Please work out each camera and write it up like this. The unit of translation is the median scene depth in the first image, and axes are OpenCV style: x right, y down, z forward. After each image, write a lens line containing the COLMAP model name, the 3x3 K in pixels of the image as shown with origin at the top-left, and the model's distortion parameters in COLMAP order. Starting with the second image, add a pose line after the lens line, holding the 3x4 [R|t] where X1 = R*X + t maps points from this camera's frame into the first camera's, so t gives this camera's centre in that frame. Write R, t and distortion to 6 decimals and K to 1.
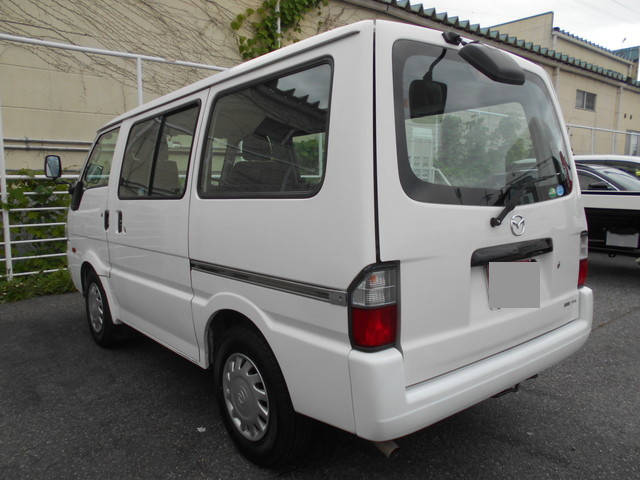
lens RADIAL K [[483.6, 0, 318.4], [0, 483.6, 262.8], [0, 0, 1]] dist [-0.066142, -0.000495]
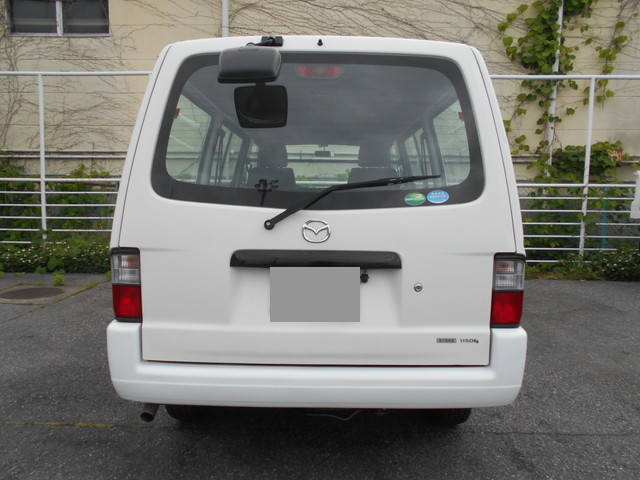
lens RADIAL K [[480.9, 0, 319.3], [0, 480.9, 244.0], [0, 0, 1]] dist [-0.005697, 0.010739]
pose [[0.753587, 0.082096, -0.652202, 0.234291], [-0.119336, 0.992770, -0.012922, -0.009812], [0.646425, 0.087569, 0.757935, 0.072843]]
